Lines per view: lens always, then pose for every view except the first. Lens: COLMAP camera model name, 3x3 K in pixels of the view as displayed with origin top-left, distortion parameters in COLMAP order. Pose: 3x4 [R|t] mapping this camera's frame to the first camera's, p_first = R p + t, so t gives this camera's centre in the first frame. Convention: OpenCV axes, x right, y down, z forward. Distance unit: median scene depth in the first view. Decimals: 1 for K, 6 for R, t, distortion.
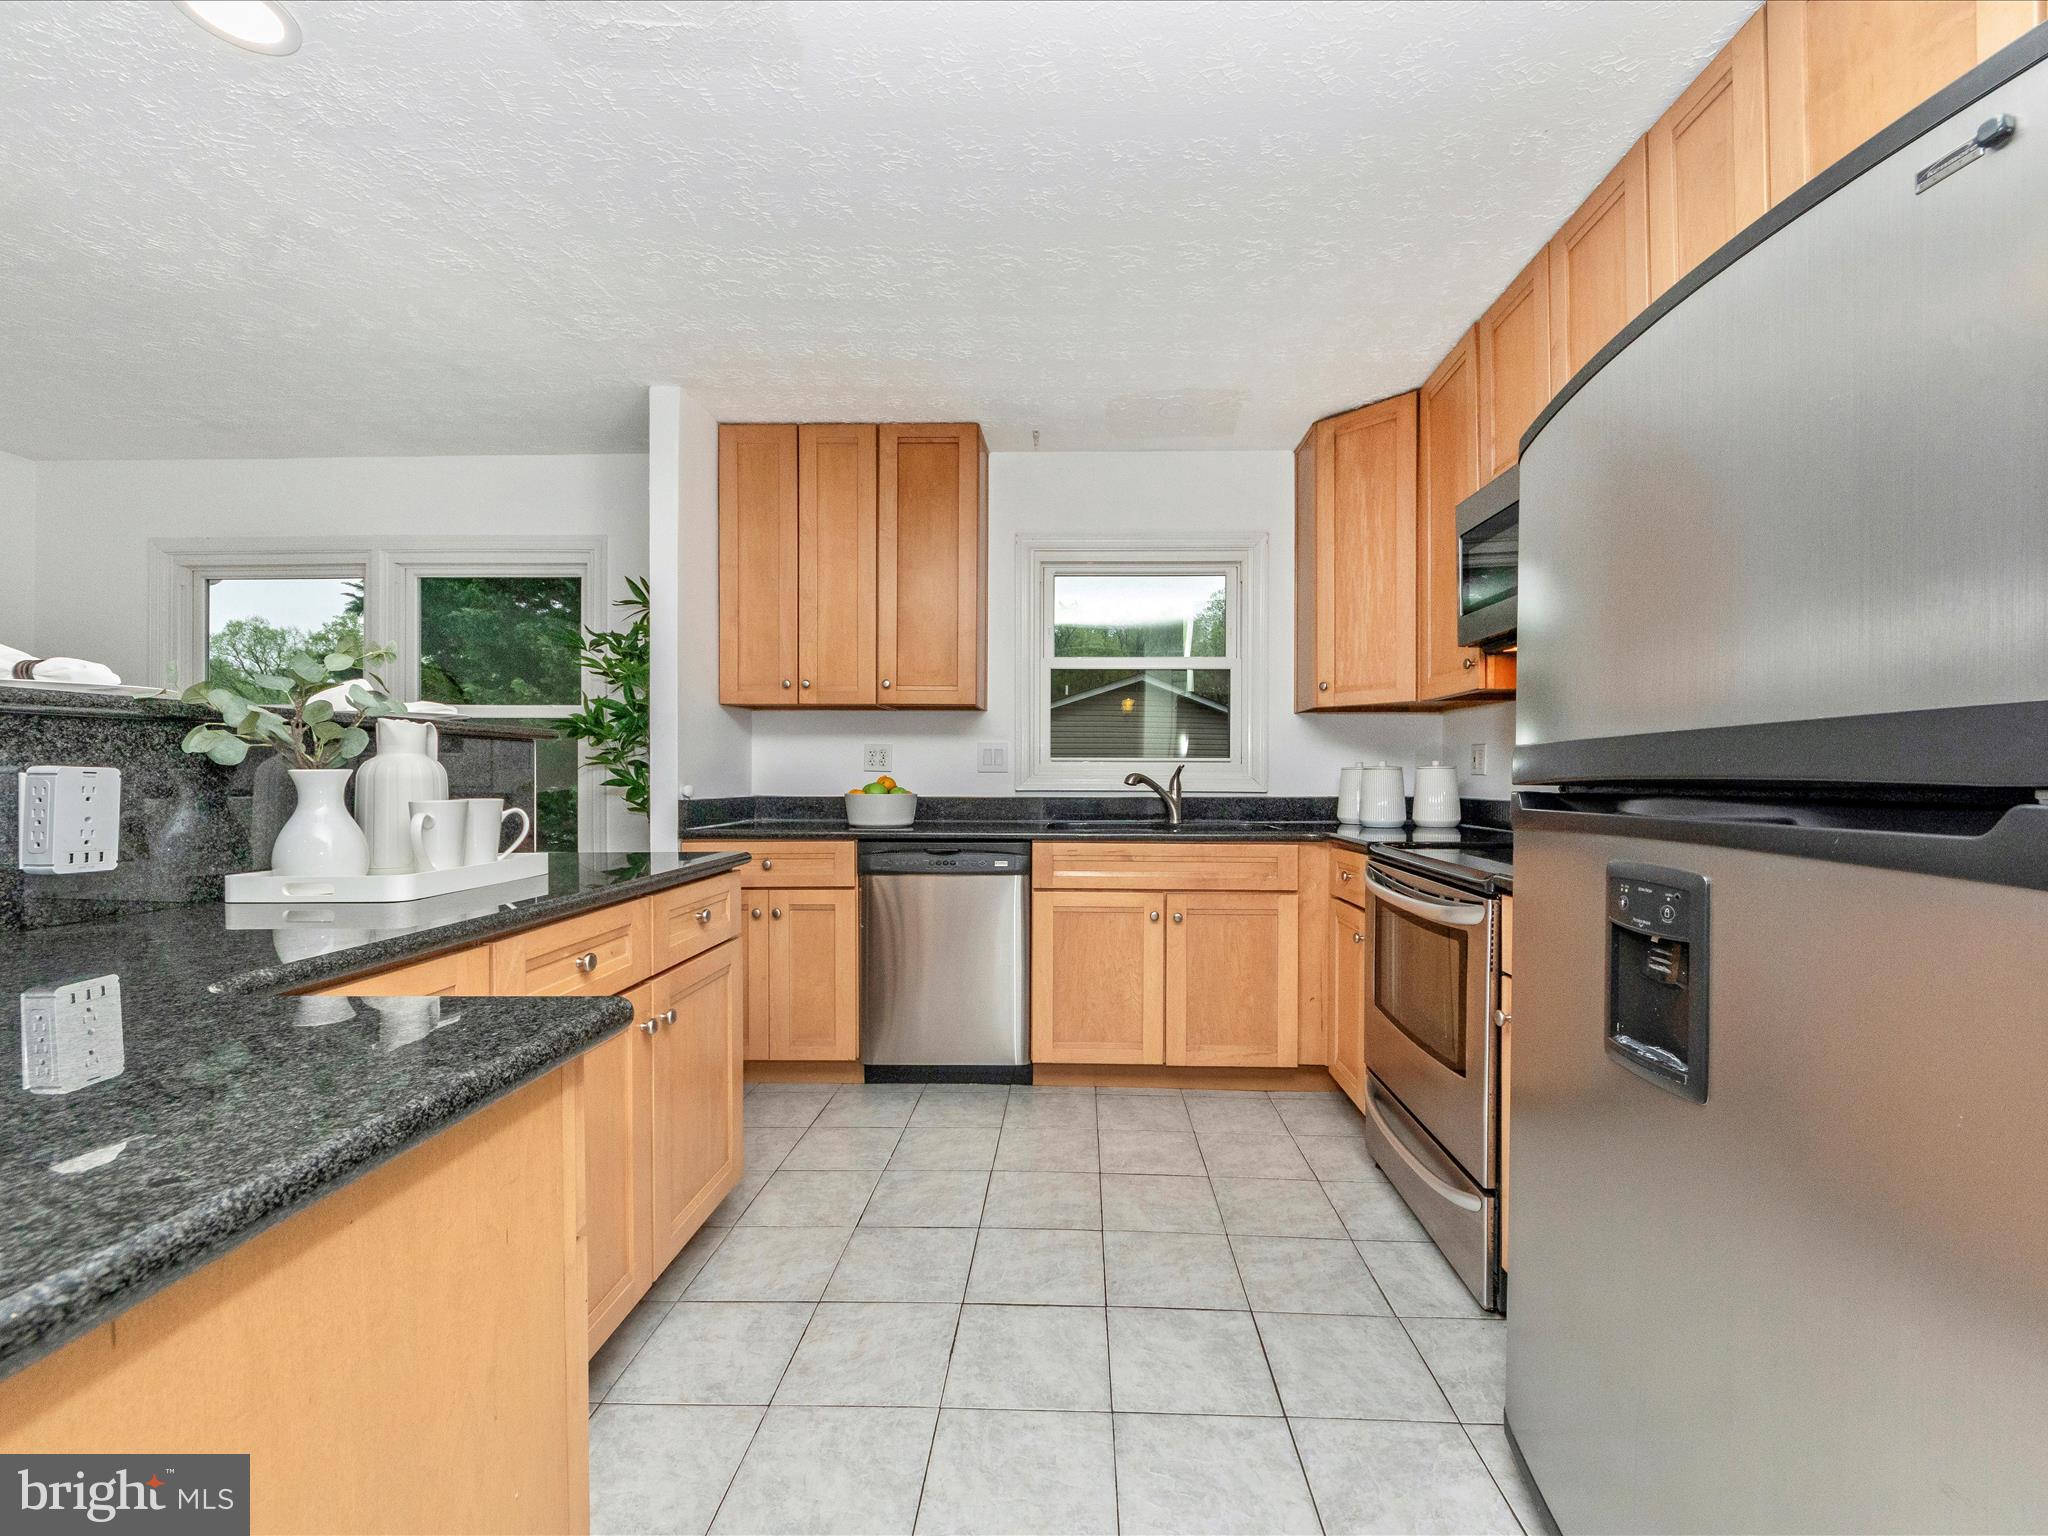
lens RADIAL K [[881.9, 0, 1046.5], [0, 881.9, 771.7], [0, 0, 1]] dist [0.003988, -0.005680]
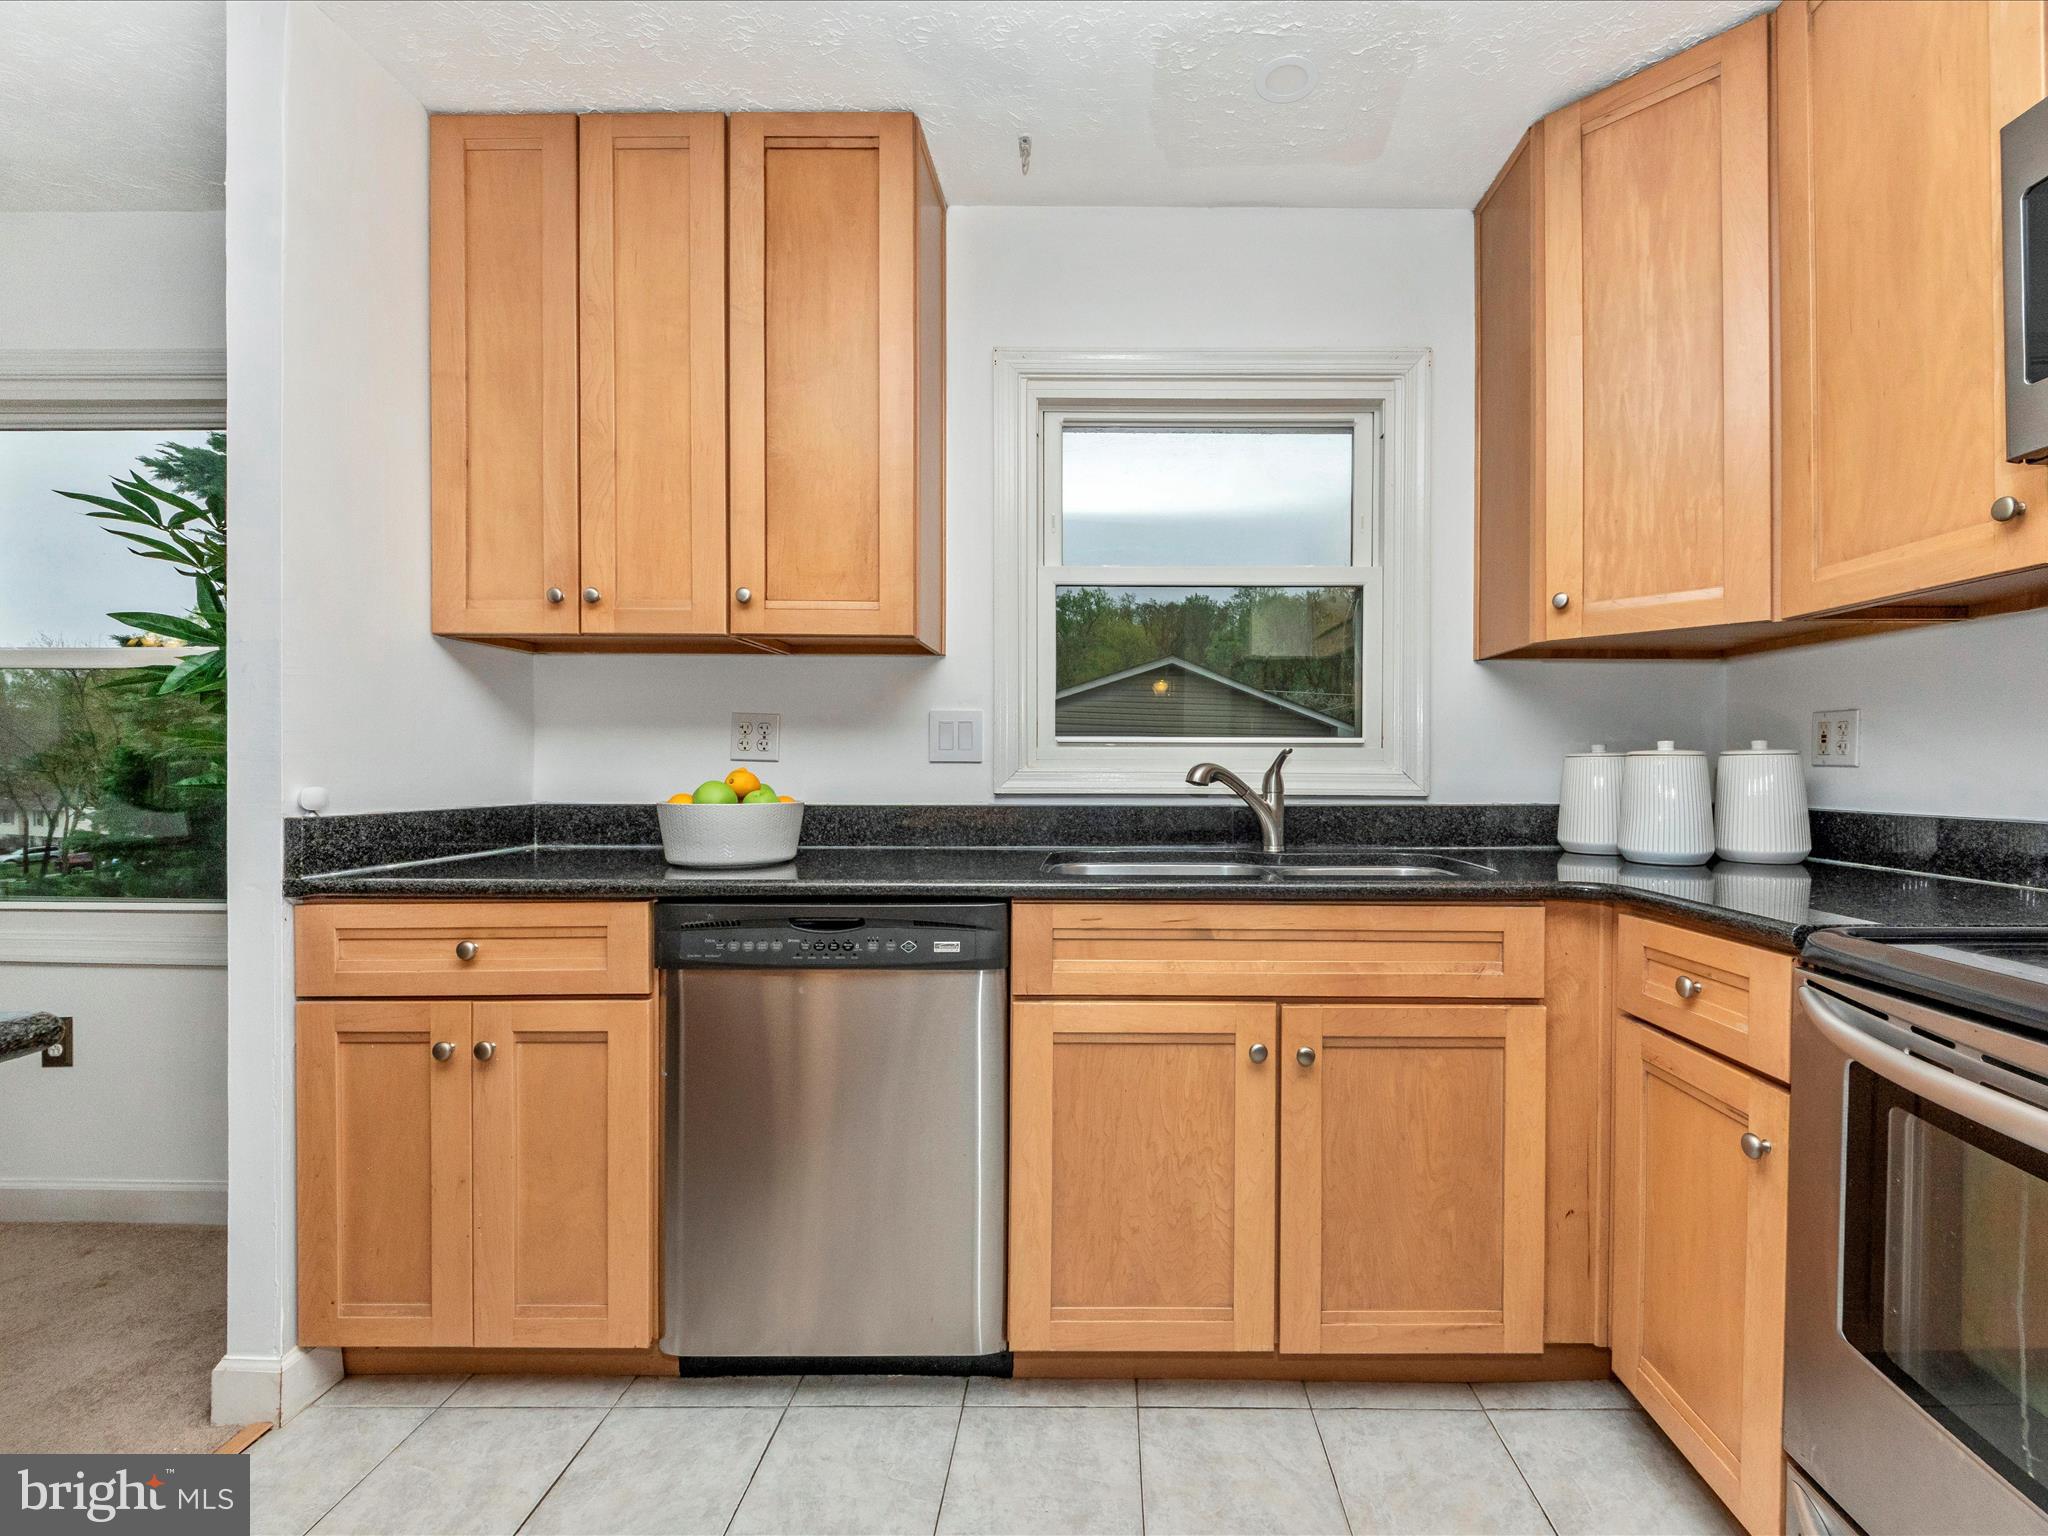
lens RADIAL K [[881.9, 0, 1062.3], [0, 881.9, 761.2], [0, 0, 1]] dist [0.003988, -0.005680]
pose [[0.999973, -0.000391, -0.007304, 0.015251], [0.000388, 1.000000, -0.000517, 0.000593], [0.007304, 0.000514, 0.999973, 0.467112]]
